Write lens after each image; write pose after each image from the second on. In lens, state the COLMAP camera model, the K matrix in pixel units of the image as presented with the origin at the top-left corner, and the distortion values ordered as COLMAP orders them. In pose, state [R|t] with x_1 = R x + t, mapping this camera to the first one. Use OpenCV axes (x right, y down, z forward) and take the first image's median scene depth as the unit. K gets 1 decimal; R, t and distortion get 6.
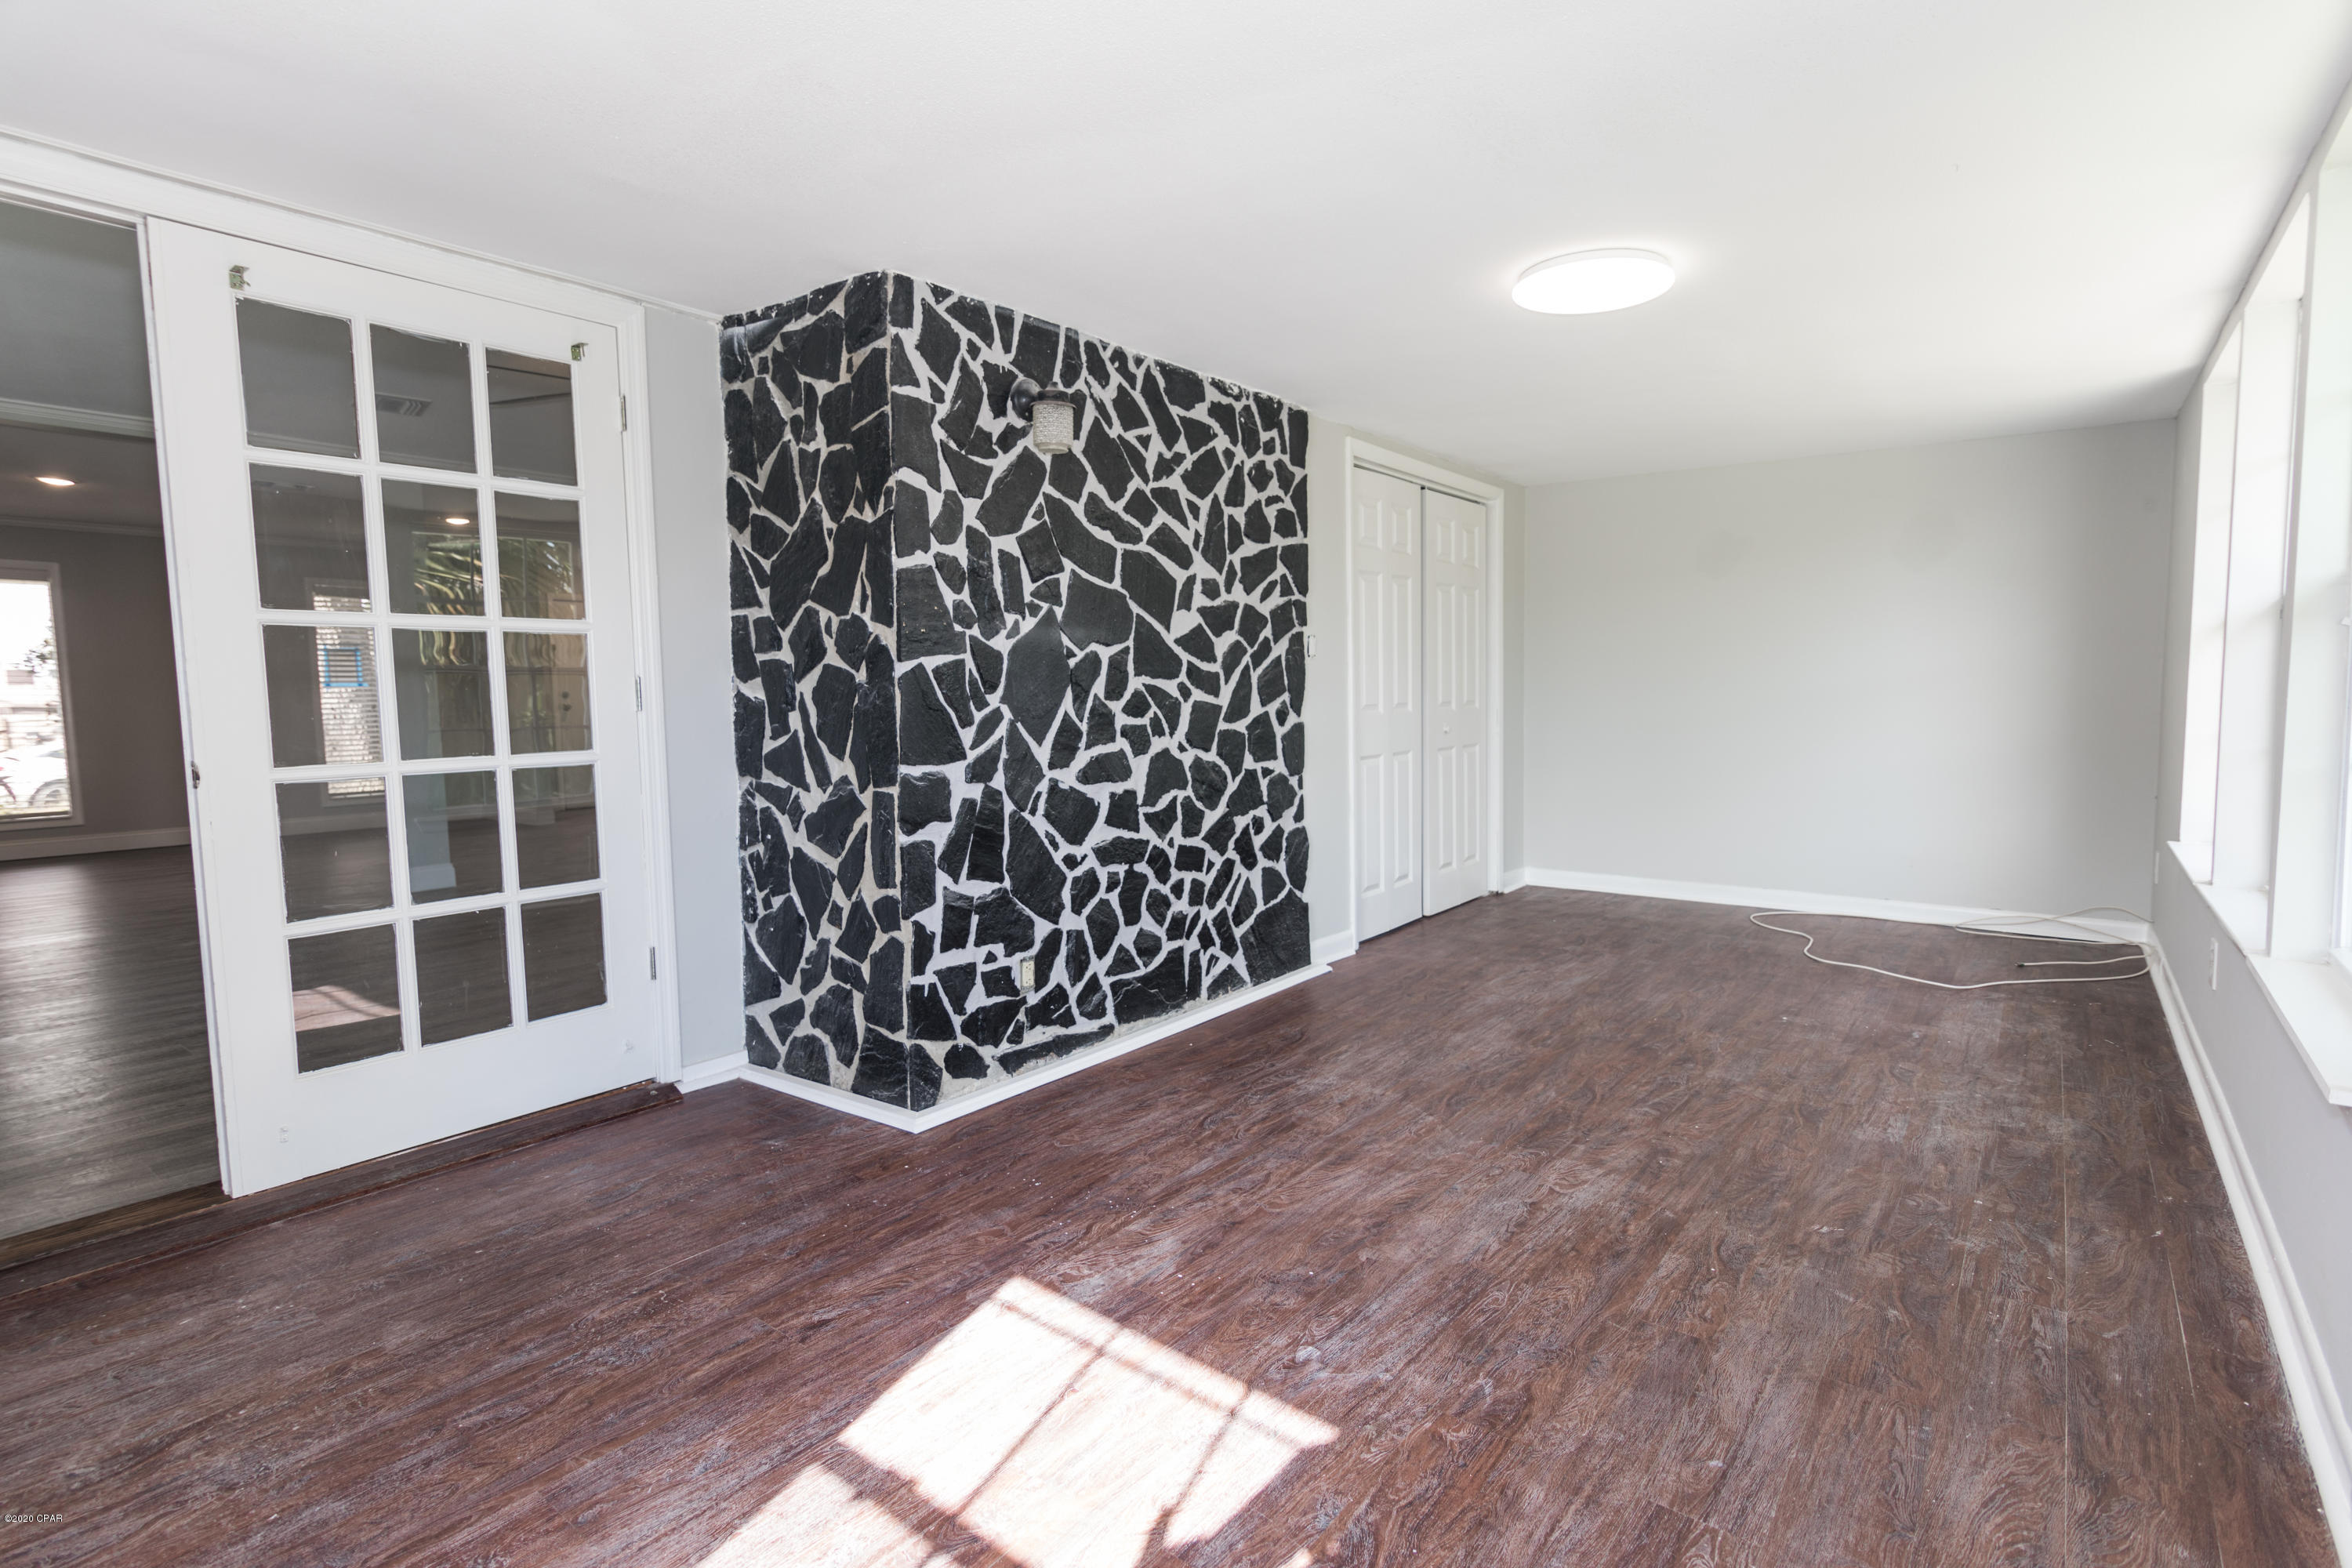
lens RADIAL K [[1126.5, 0, 1168.5], [0, 1126.5, 783.8], [0, 0, 1]] dist [0.003118, -0.000351]
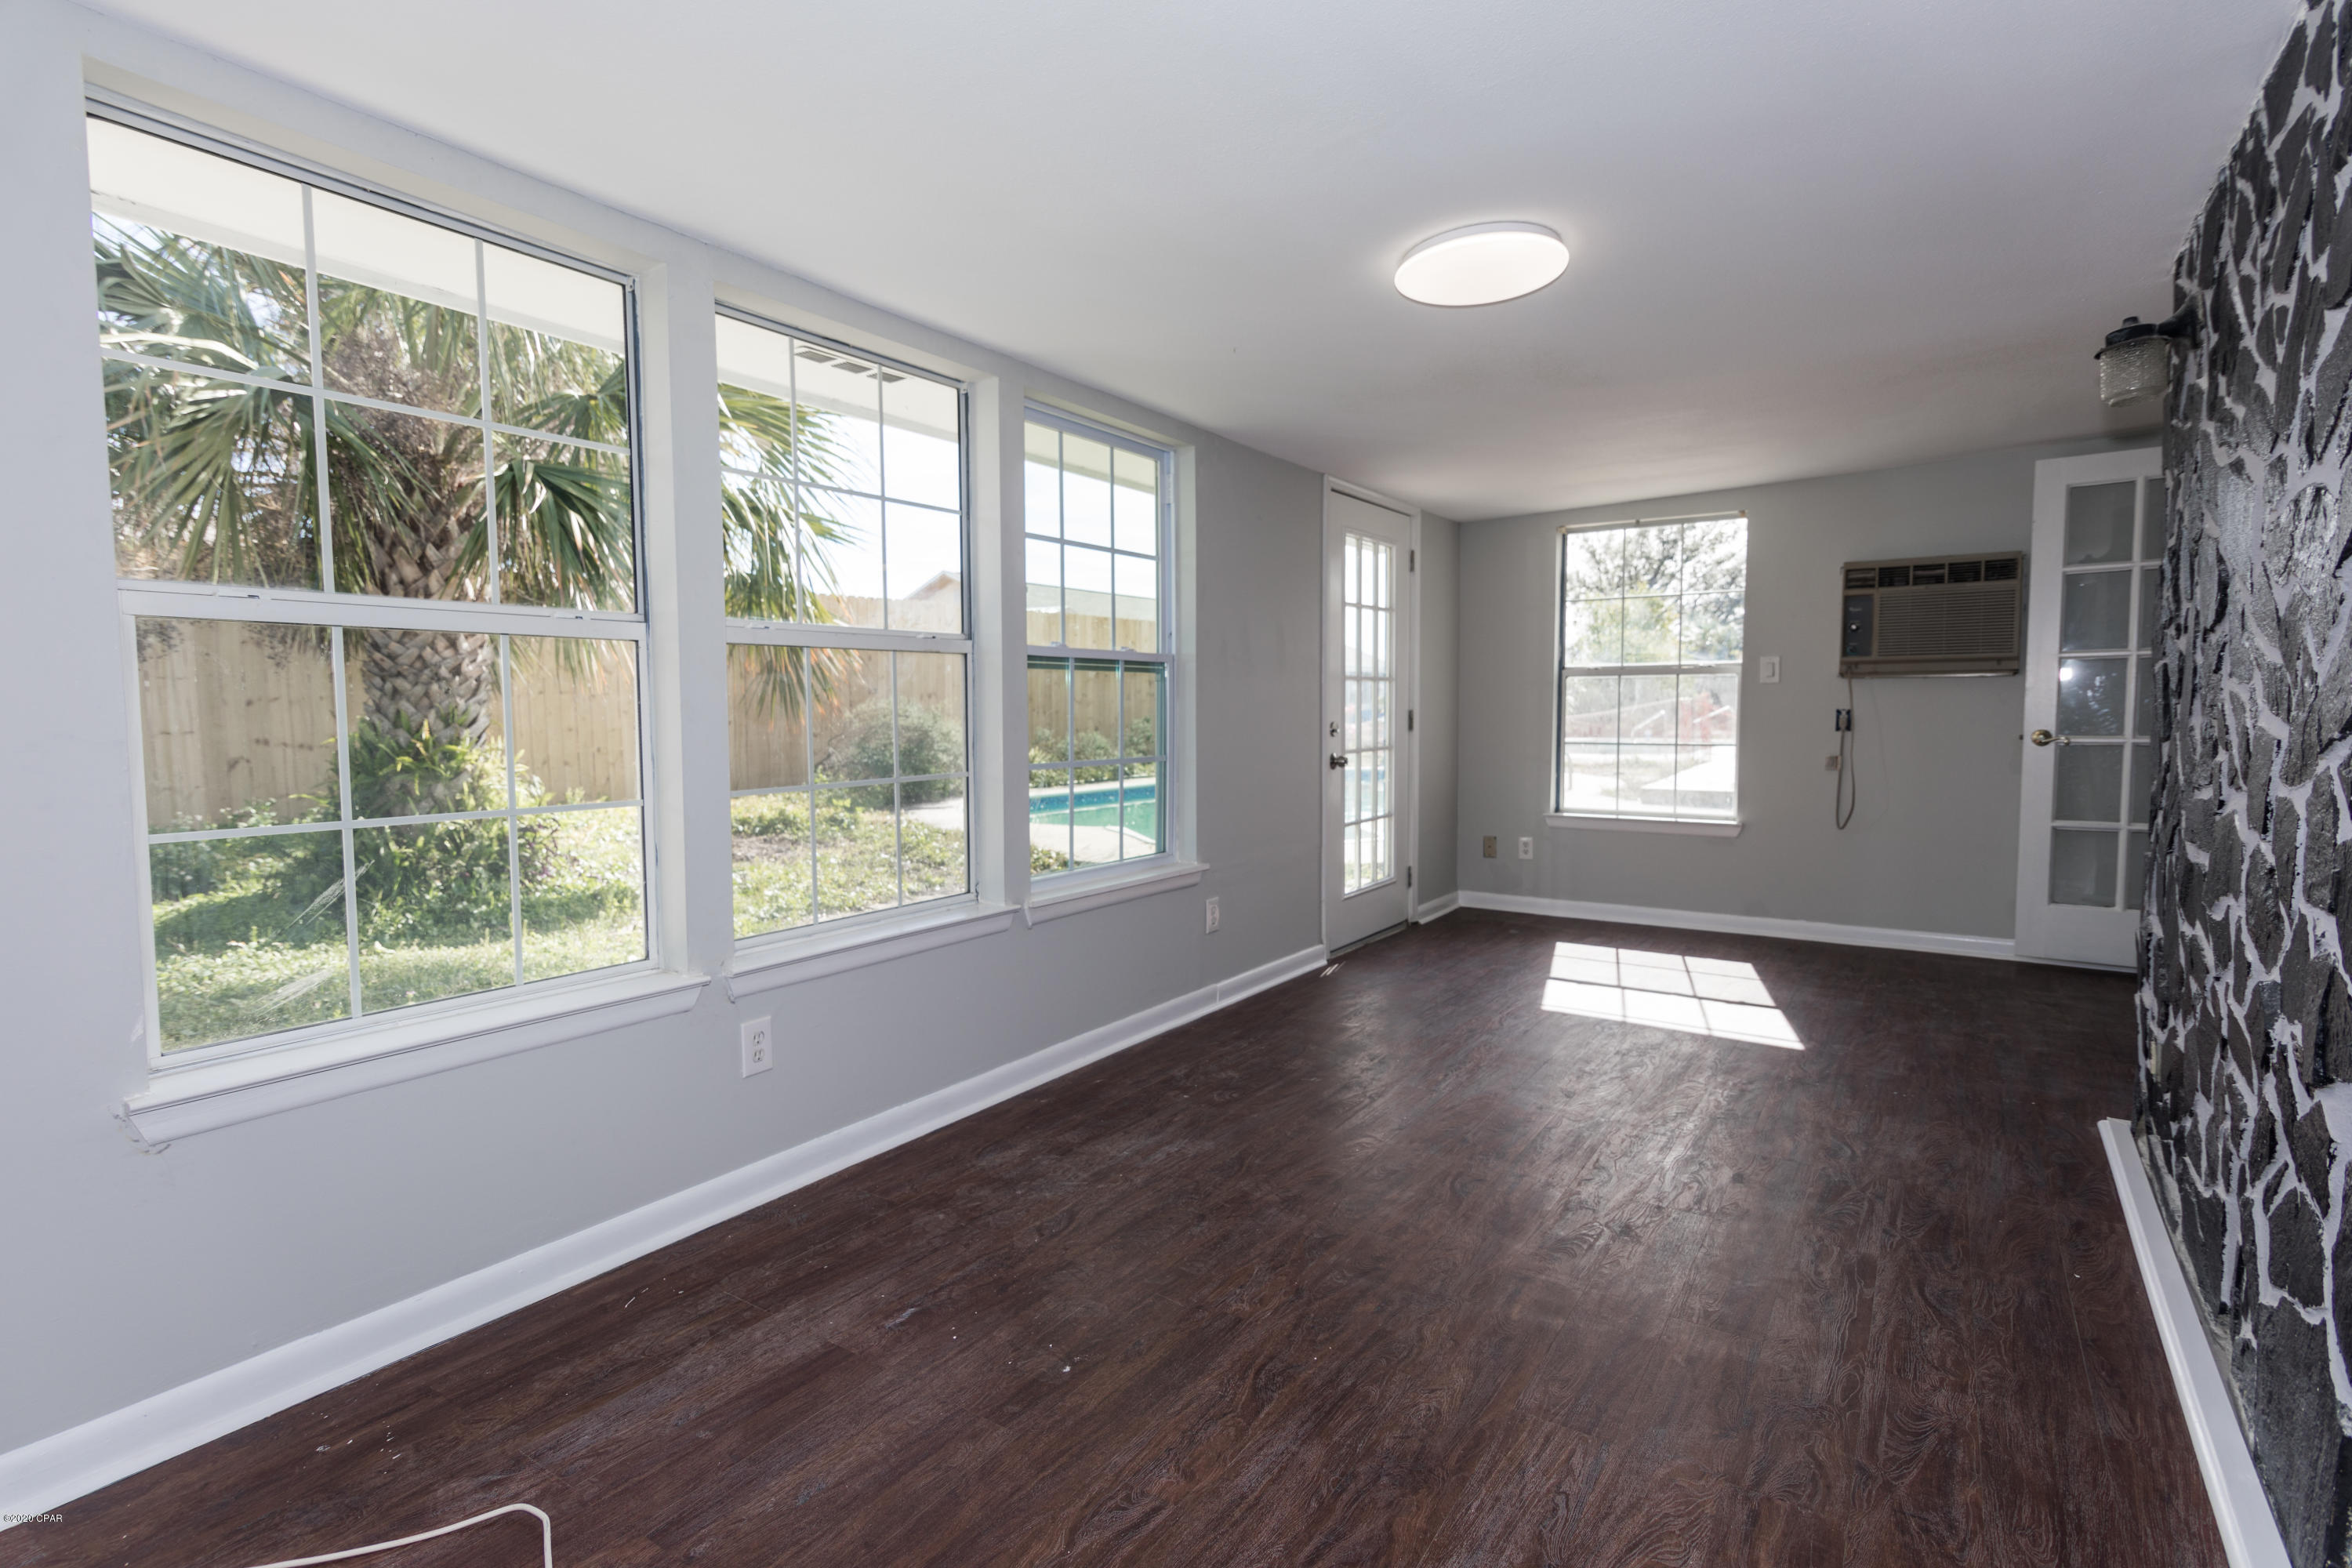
lens RADIAL K [[1126.5, 0, 1168.5], [0, 1126.5, 783.8], [0, 0, 1]] dist [0.003118, -0.000351]
pose [[-0.997413, 0.028604, -0.065945, 0.683217], [0.018663, 0.989003, 0.146713, -0.167572], [0.069417, 0.145103, -0.986978, 1.906420]]
